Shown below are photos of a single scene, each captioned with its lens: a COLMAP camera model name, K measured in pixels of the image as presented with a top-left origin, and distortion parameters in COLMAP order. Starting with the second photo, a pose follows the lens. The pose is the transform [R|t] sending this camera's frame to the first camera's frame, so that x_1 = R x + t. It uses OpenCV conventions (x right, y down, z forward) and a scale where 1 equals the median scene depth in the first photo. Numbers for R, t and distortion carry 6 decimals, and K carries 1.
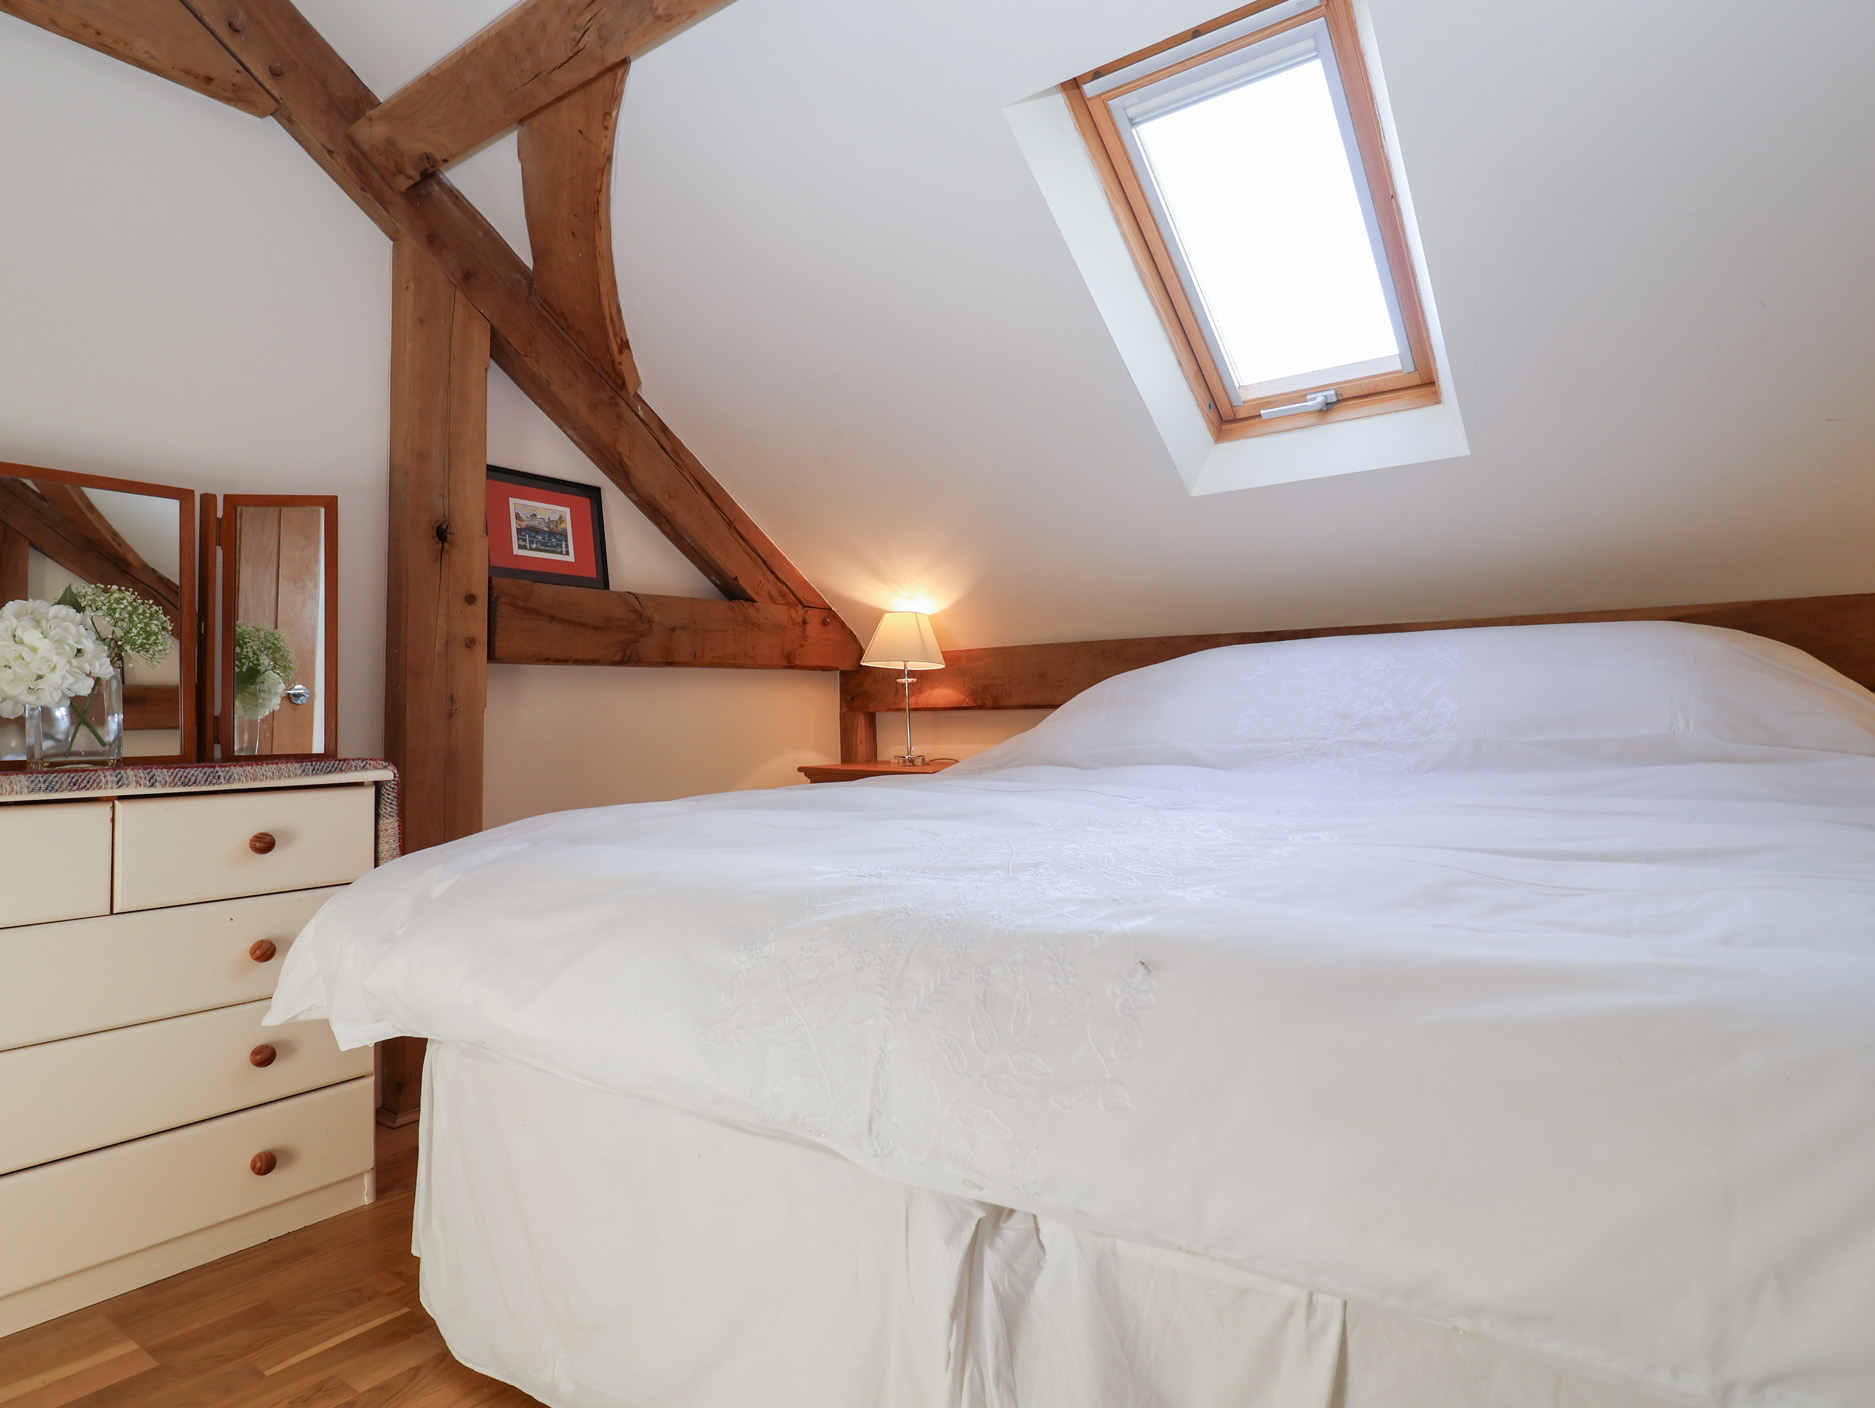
lens RADIAL K [[1034.8, 0, 945.0], [0, 1034.8, 689.2], [0, 0, 1]] dist [0.001430, -0.014489]
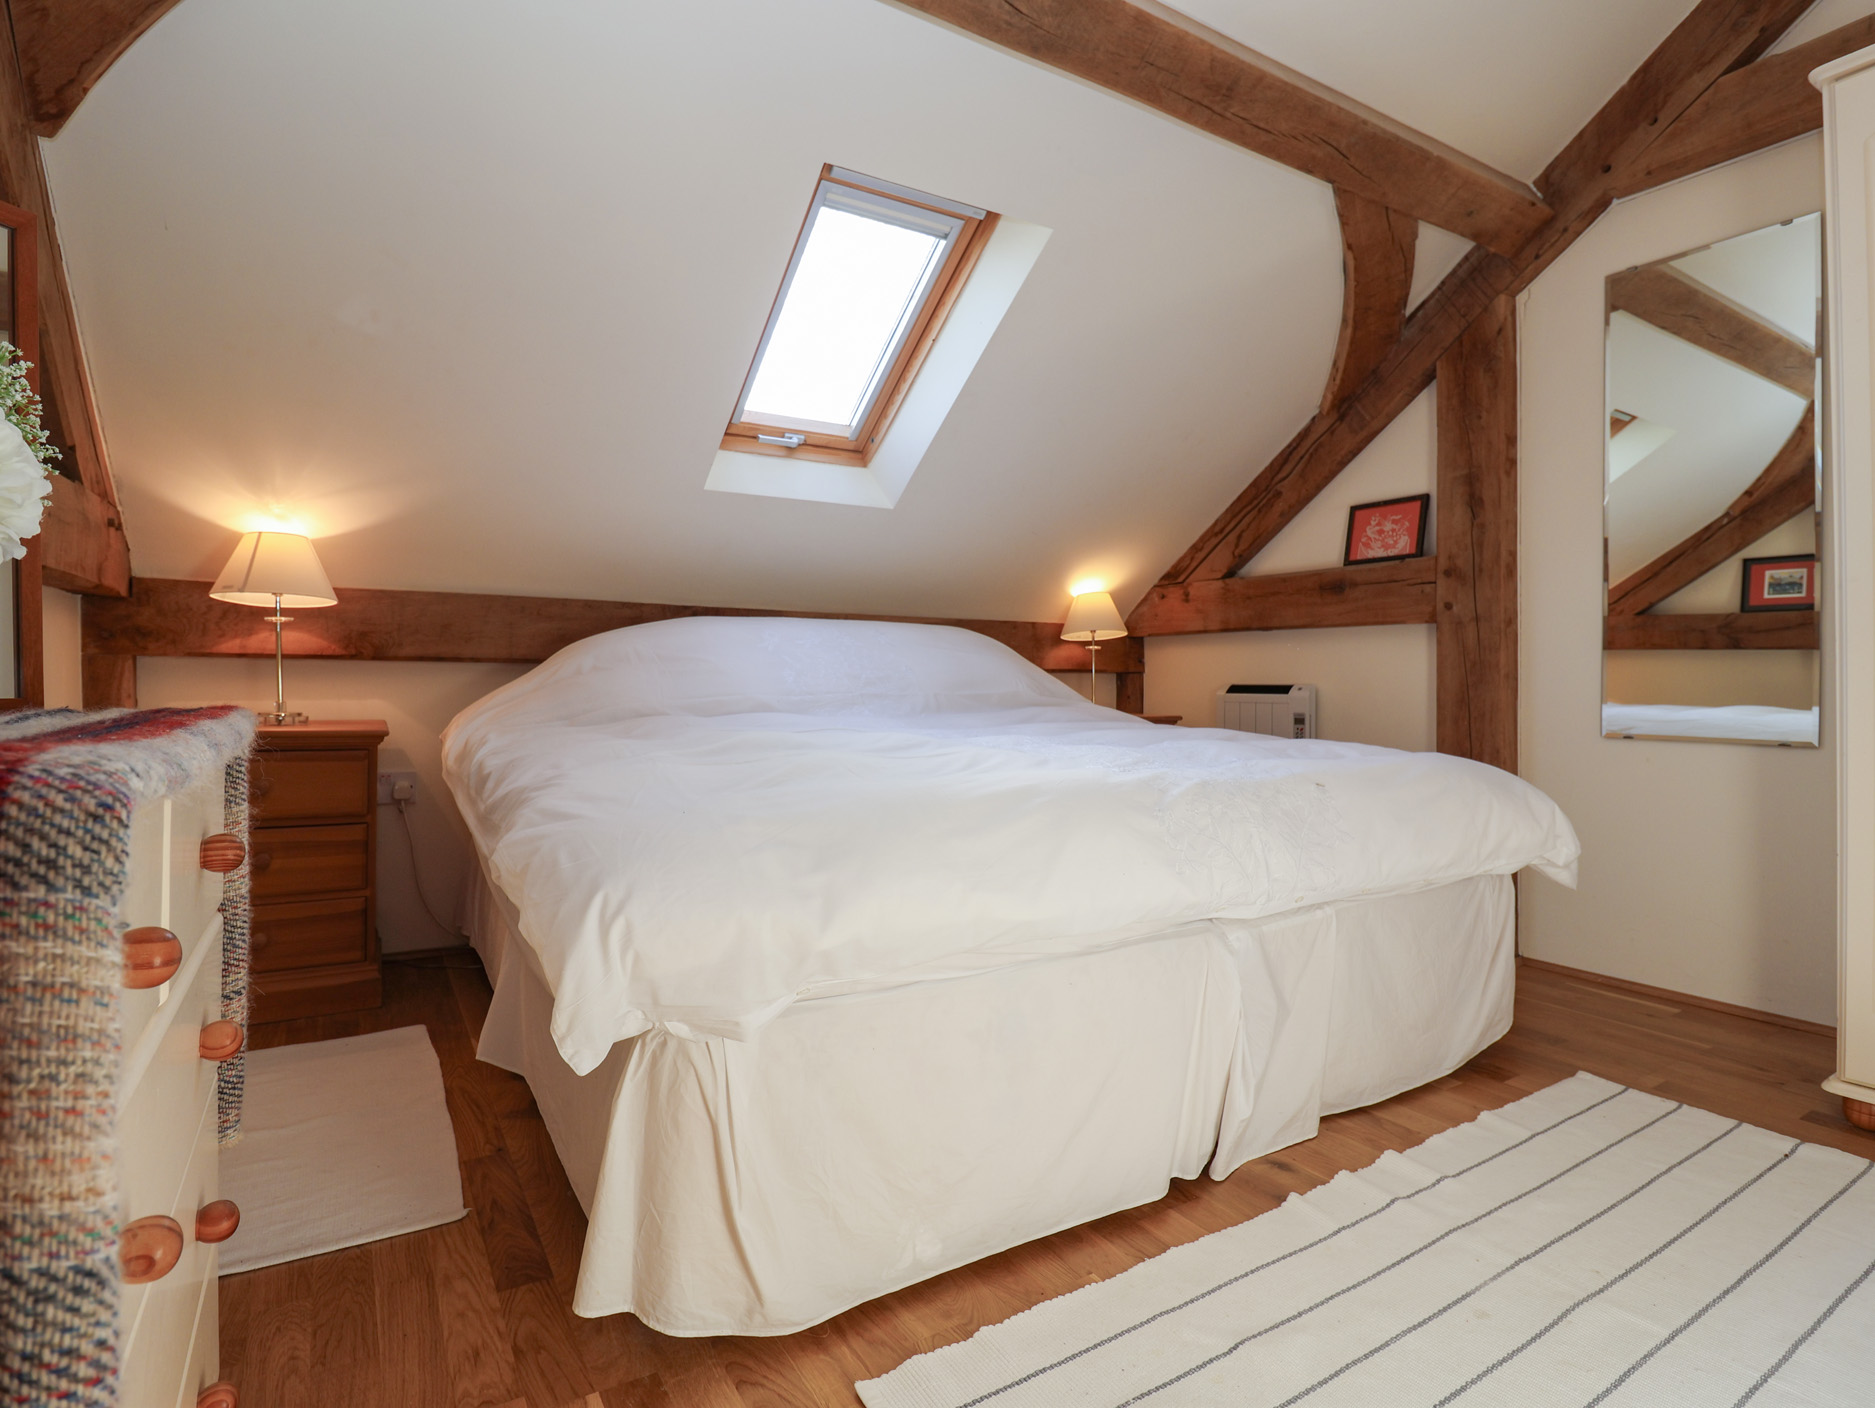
lens RADIAL K [[973.6, 0, 933.6], [0, 973.6, 692.4], [0, 0, 1]] dist [-0.000373, -0.015274]
pose [[0.411101, 0.011245, 0.911520, -0.665671], [-0.042048, 0.999094, 0.006638, 0.028396], [-0.910620, -0.041056, 0.411201, 0.289616]]
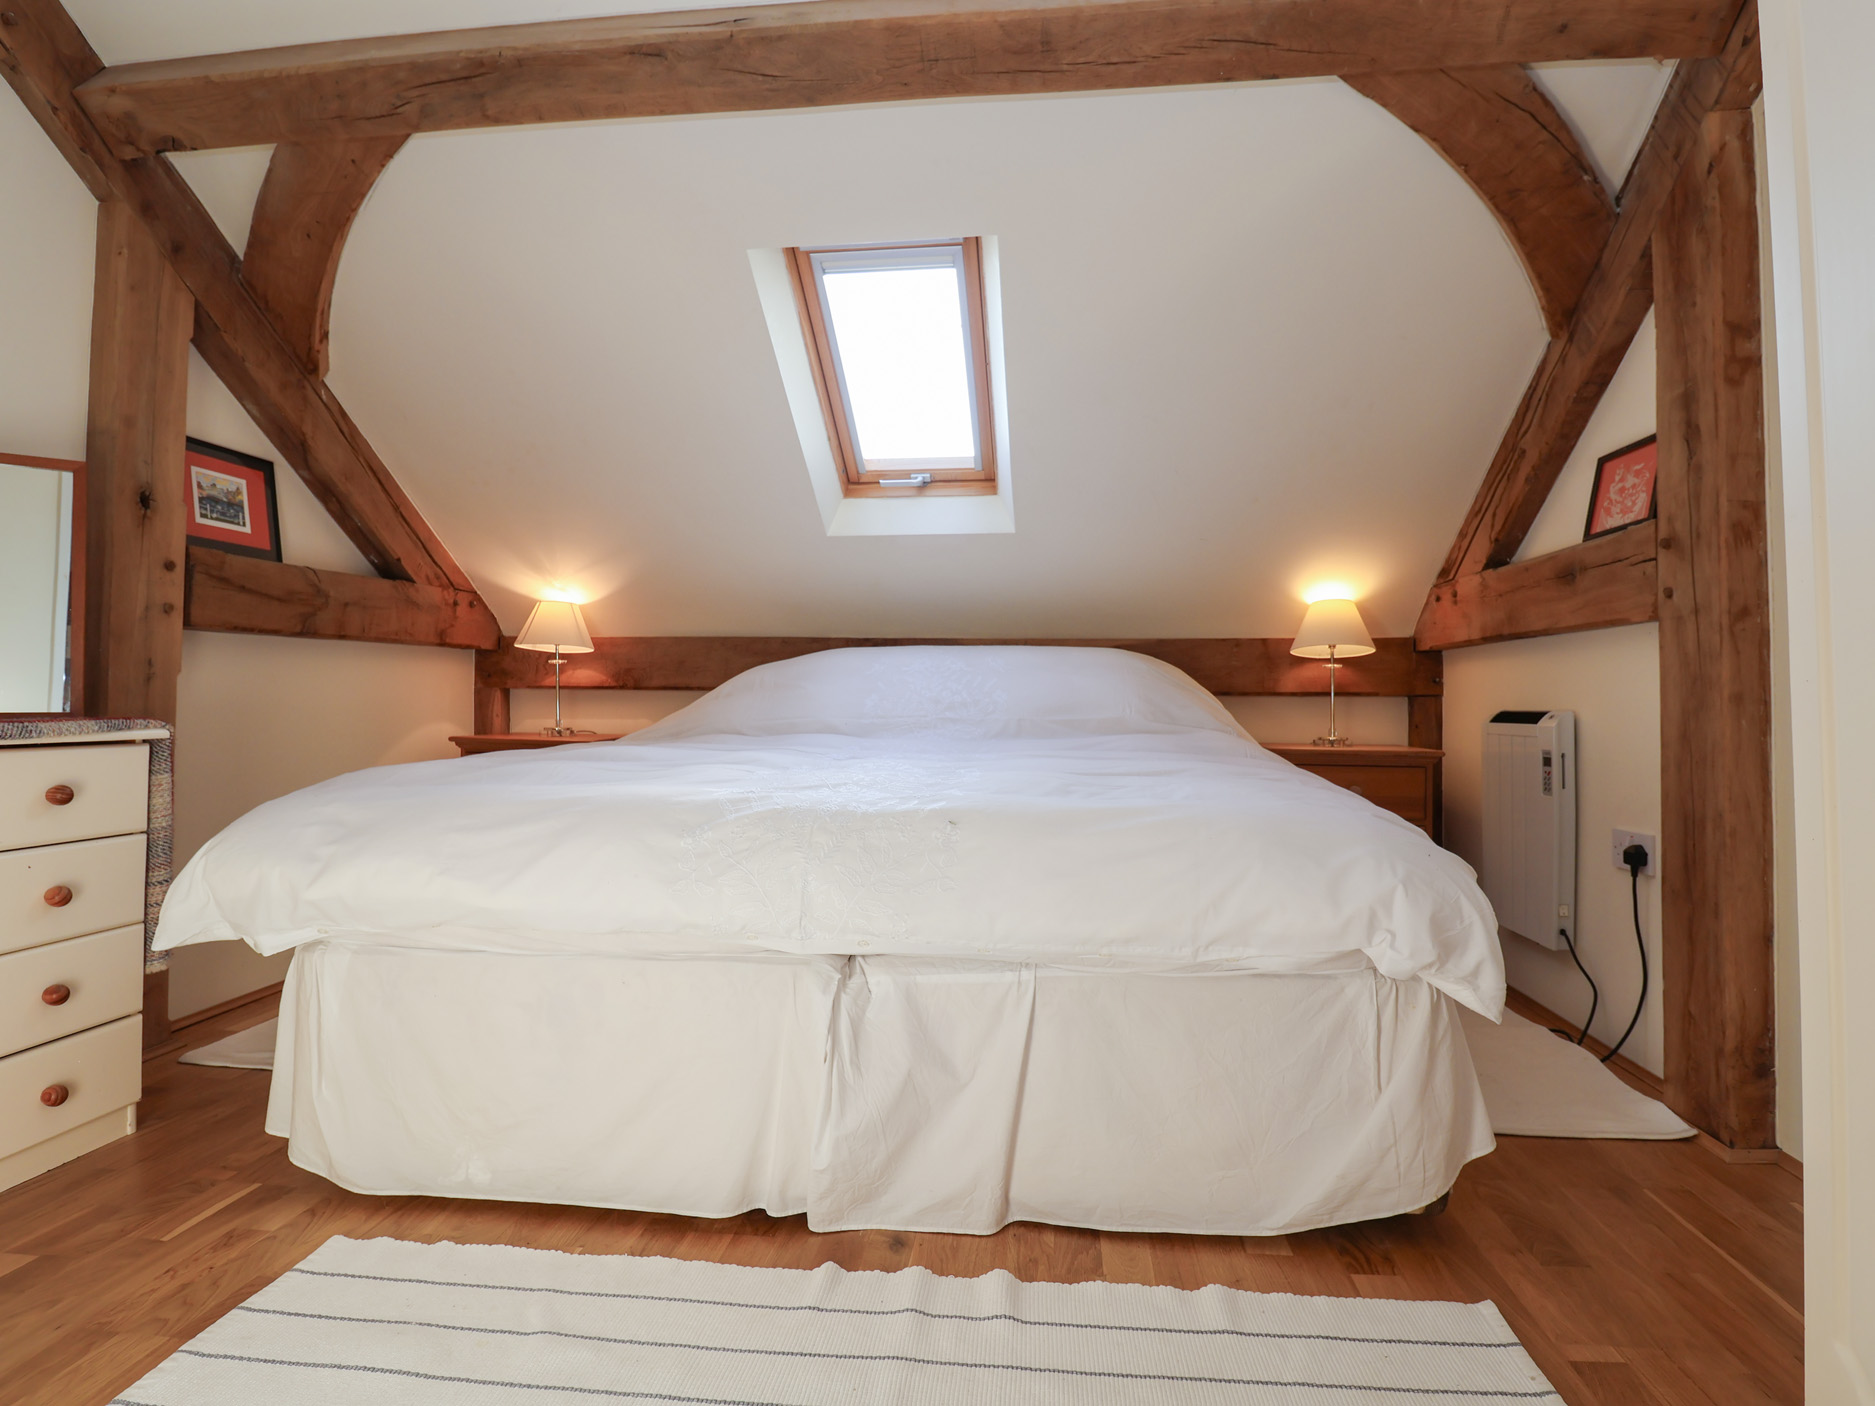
lens RADIAL K [[994.0, 0, 938.3], [0, 994.0, 690.1], [0, 0, 1]] dist [0.001425, -0.016035]
pose [[0.882256, 0.030617, 0.469772, -0.233247], [-0.037520, 0.999282, 0.005338, 0.001633], [-0.469271, -0.022335, 0.882771, -0.210530]]
